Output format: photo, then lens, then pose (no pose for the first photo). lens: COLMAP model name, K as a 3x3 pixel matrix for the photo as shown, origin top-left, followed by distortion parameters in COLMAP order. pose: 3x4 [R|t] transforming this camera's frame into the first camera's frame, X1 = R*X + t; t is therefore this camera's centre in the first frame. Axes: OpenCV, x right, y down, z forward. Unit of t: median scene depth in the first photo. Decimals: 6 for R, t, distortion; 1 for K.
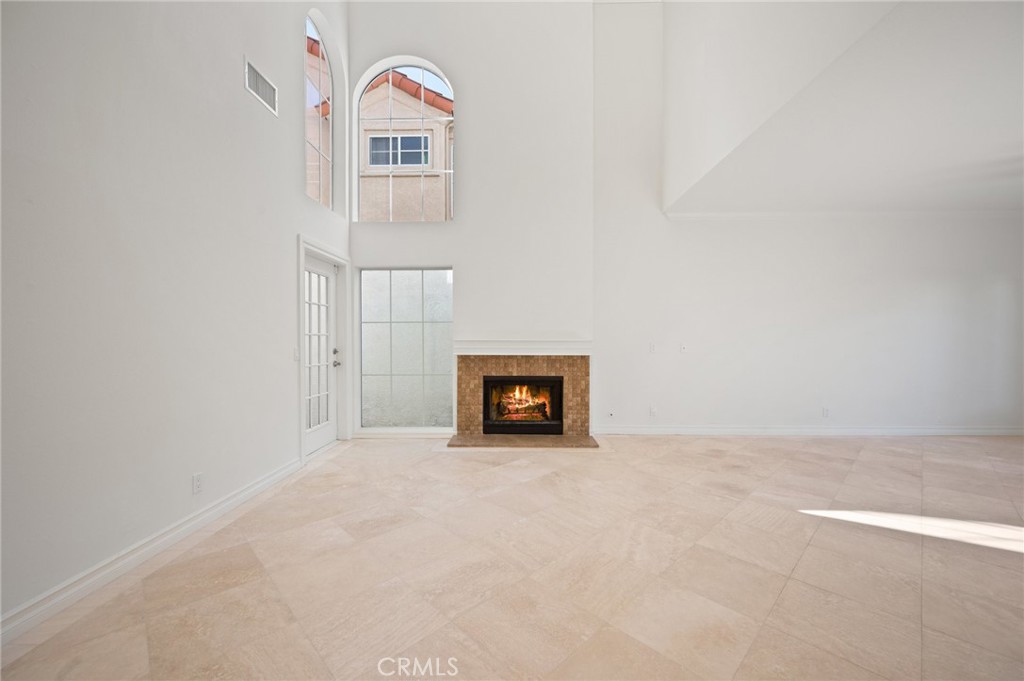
lens RADIAL K [[402.8, 0, 518.4], [0, 402.8, 338.4], [0, 0, 1]] dist [0.002713, 0.000368]
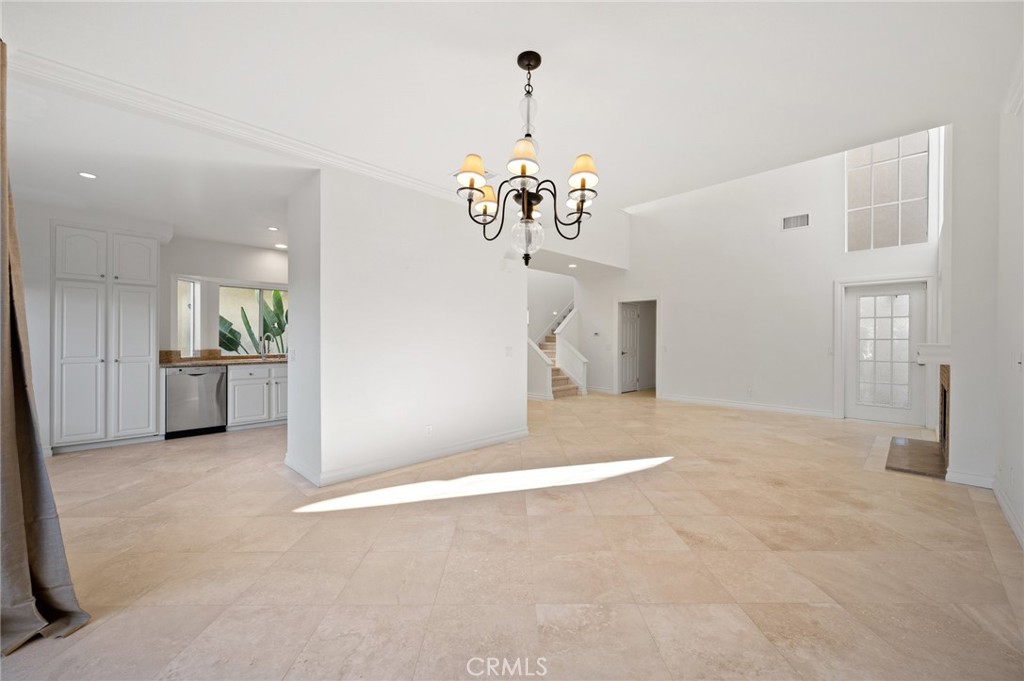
lens RADIAL K [[402.8, 0, 515.8], [0, 402.8, 341.9], [0, 0, 1]] dist [0.002713, 0.000368]
pose [[-0.702972, 0.000002, -0.711218, 1.362679], [-0.005030, 0.999975, 0.004975, -0.000154], [0.711200, 0.007075, -0.702954, 1.036012]]
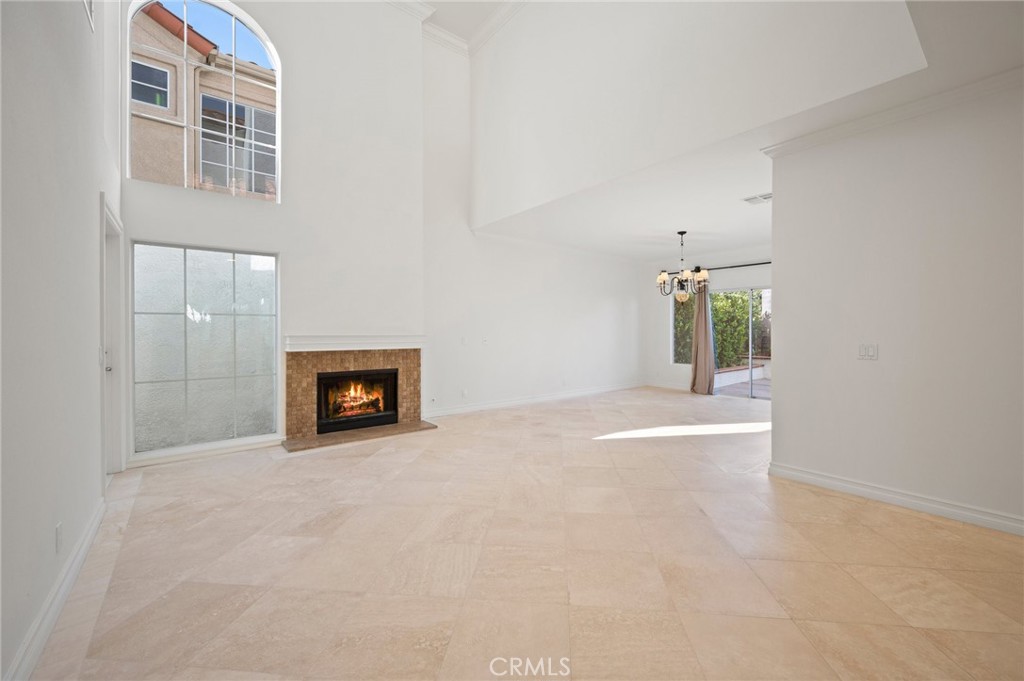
lens RADIAL K [[402.8, 0, 520.8], [0, 402.8, 333.9], [0, 0, 1]] dist [0.002713, 0.000368]
pose [[0.767570, -0.004307, 0.640951, -0.353825], [0.003796, 0.999990, 0.002173, 0.000421], [-0.640954, 0.000765, 0.767579, -0.039605]]
